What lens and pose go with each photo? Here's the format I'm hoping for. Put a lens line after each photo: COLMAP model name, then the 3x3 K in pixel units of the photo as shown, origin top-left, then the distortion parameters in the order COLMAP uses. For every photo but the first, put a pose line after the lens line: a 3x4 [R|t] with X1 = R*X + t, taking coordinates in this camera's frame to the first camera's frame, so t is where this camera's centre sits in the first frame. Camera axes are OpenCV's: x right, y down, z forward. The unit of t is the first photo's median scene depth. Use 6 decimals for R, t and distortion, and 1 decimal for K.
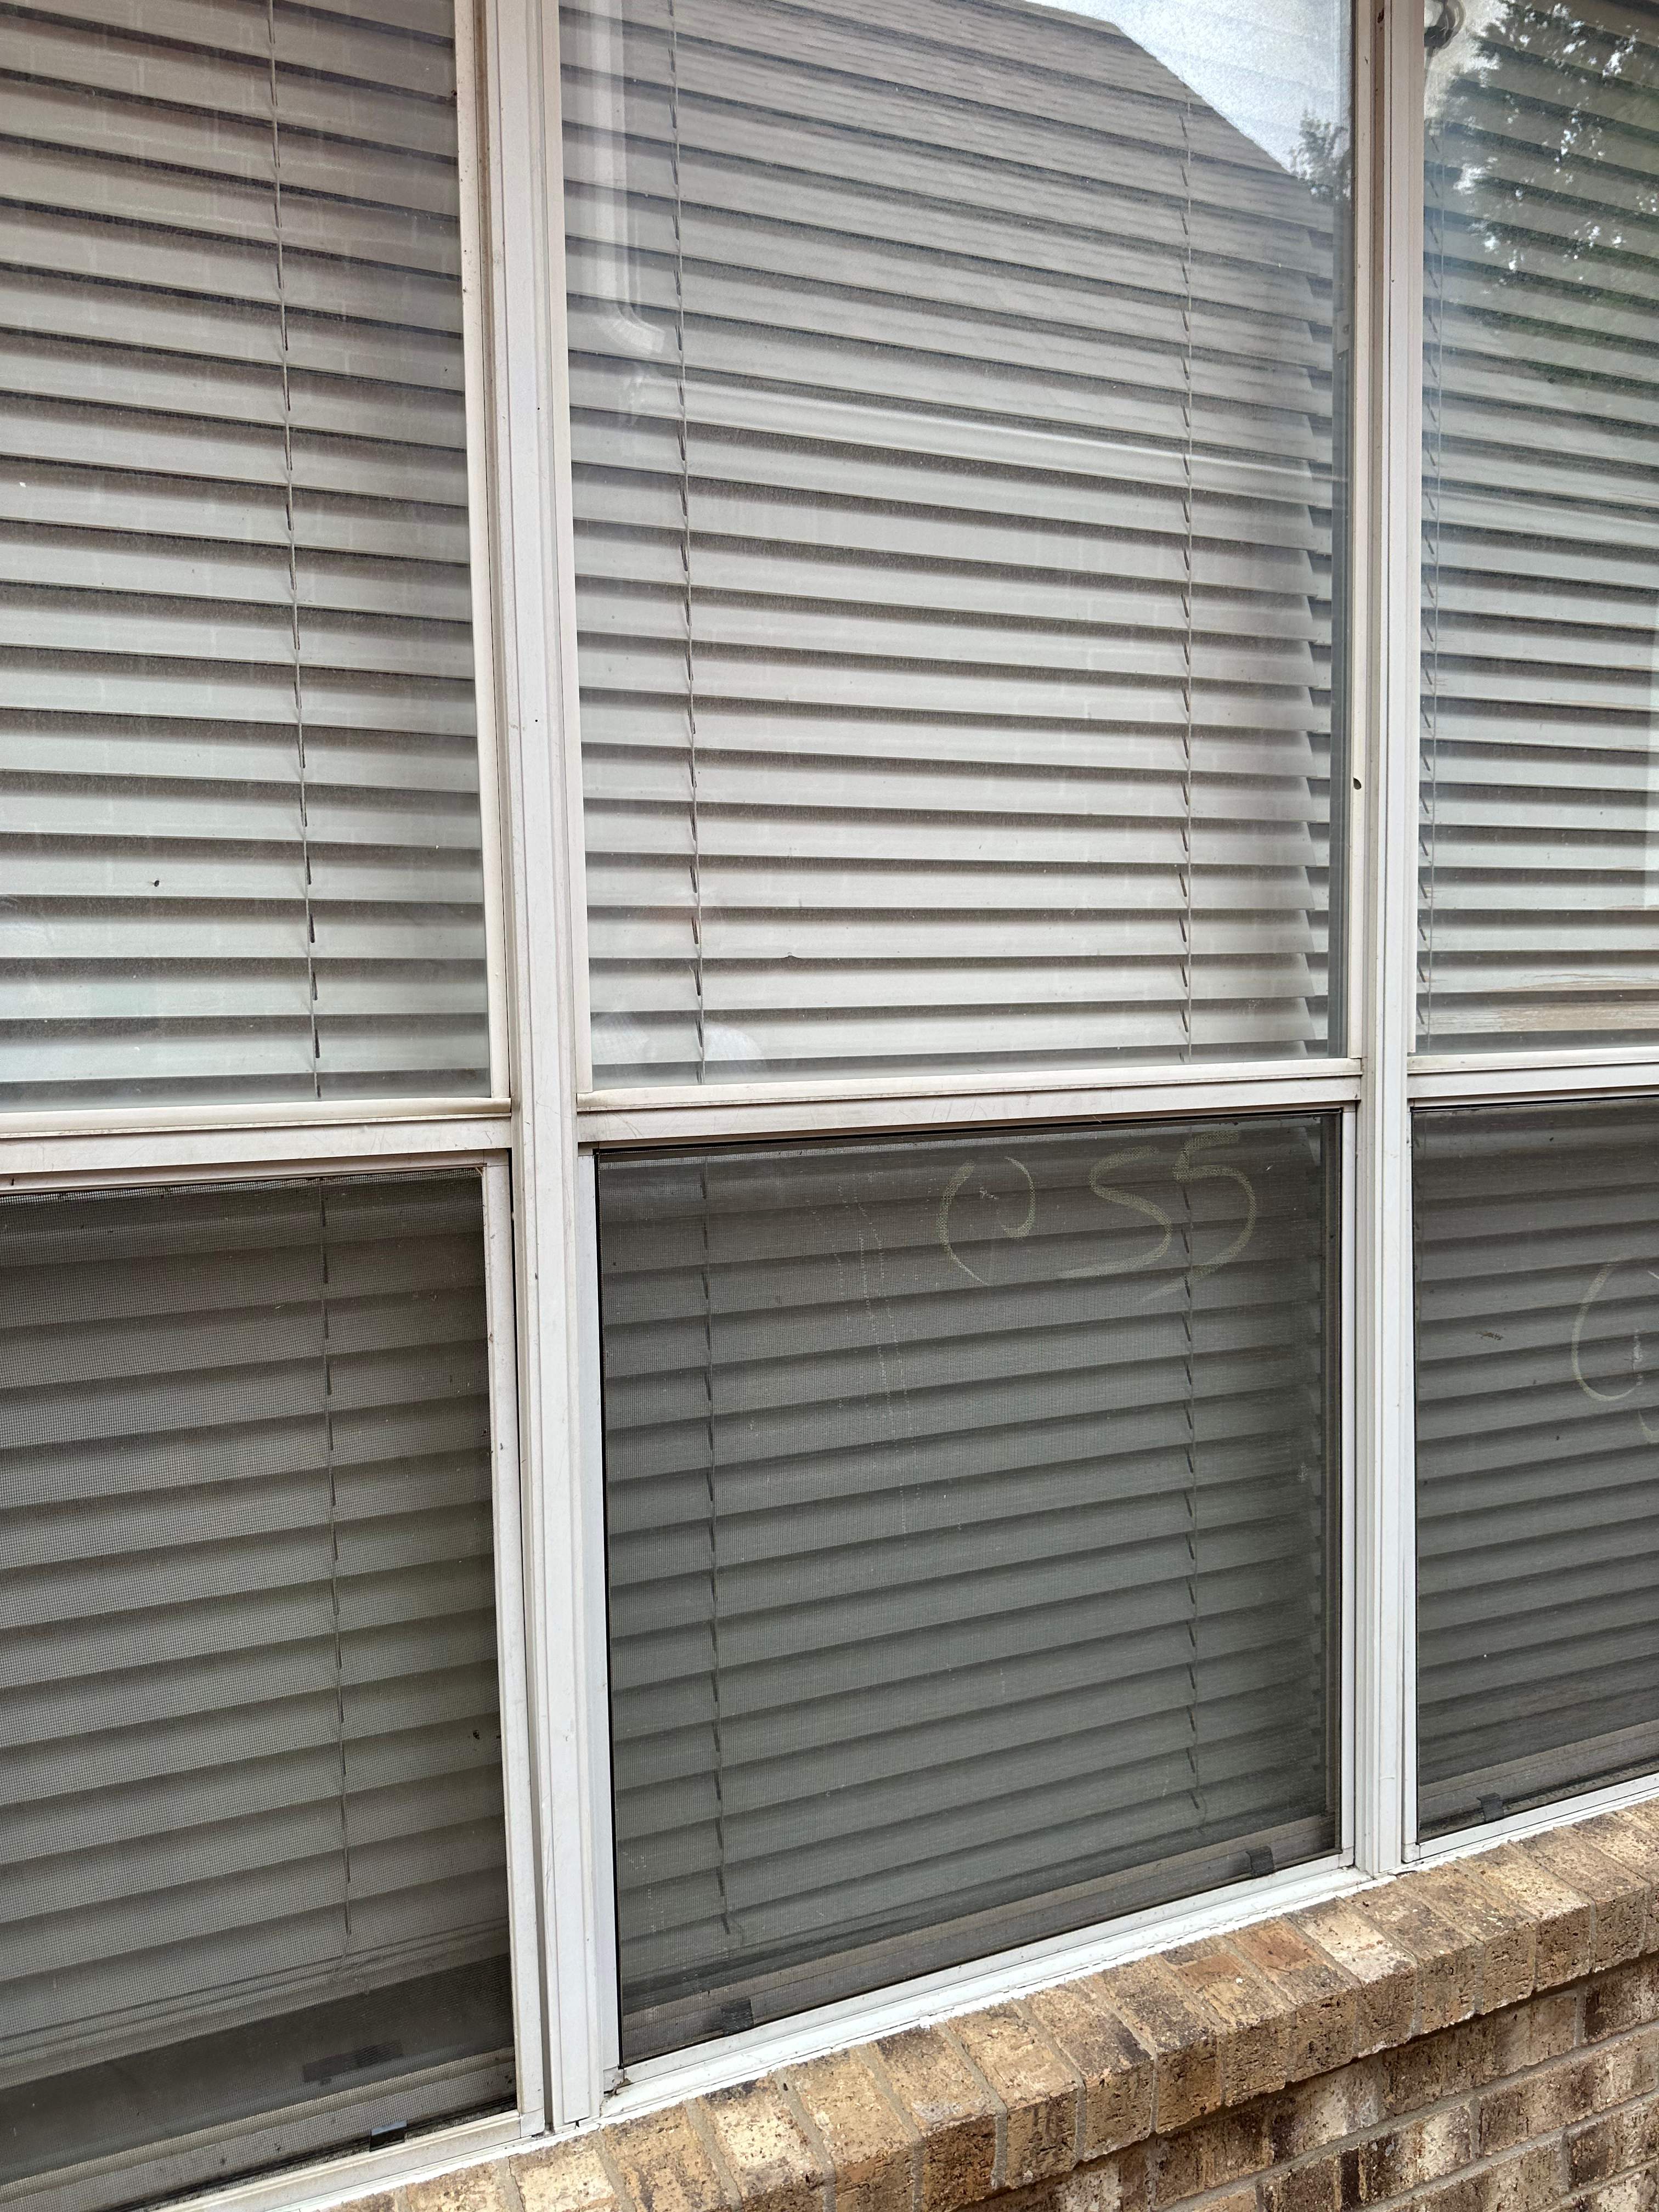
lens RADIAL K [[1571.3, 0, 829.5], [0, 1571.3, 1106.0], [0, 0, 1]] dist [-0.020162, 0.006300]
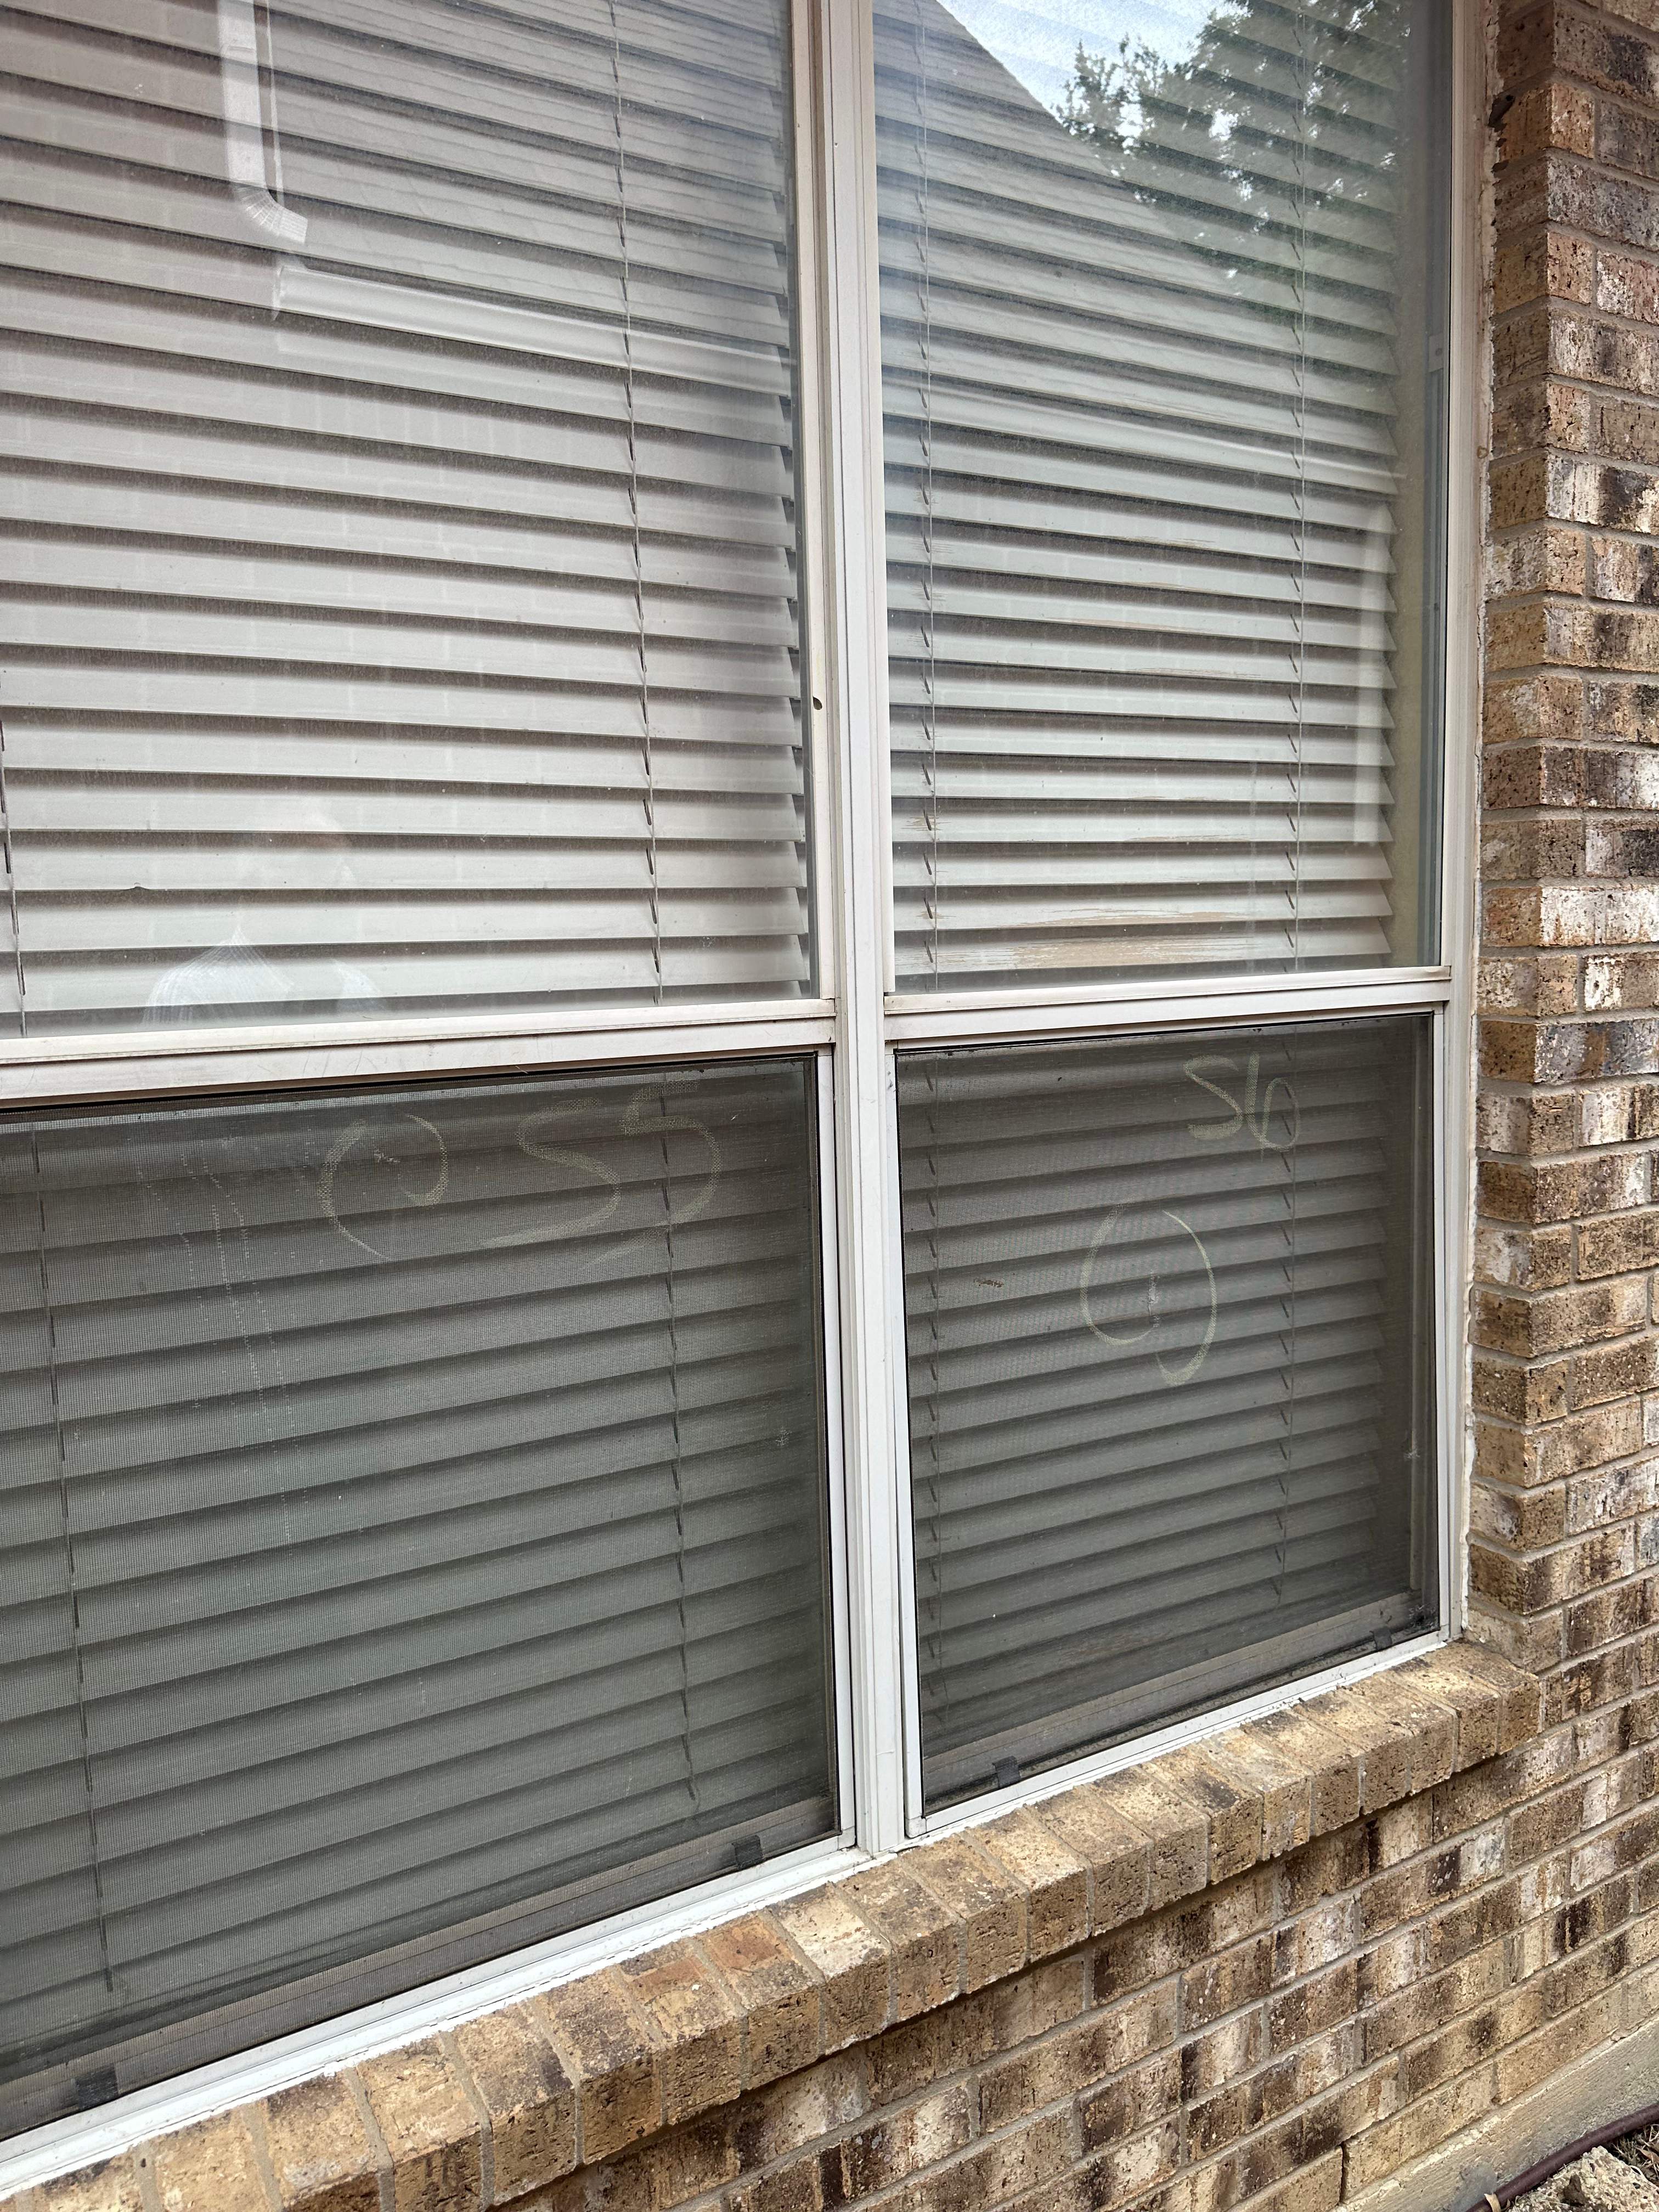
lens RADIAL K [[1564.6, 0, 829.5], [0, 1564.6, 1106.0], [0, 0, 1]] dist [-0.010585, -0.003924]
pose [[0.992466, -0.032777, 0.118052, 0.230855], [0.028890, 0.998987, 0.034489, 0.001549], [-0.119063, -0.030819, 0.992408, 0.071933]]
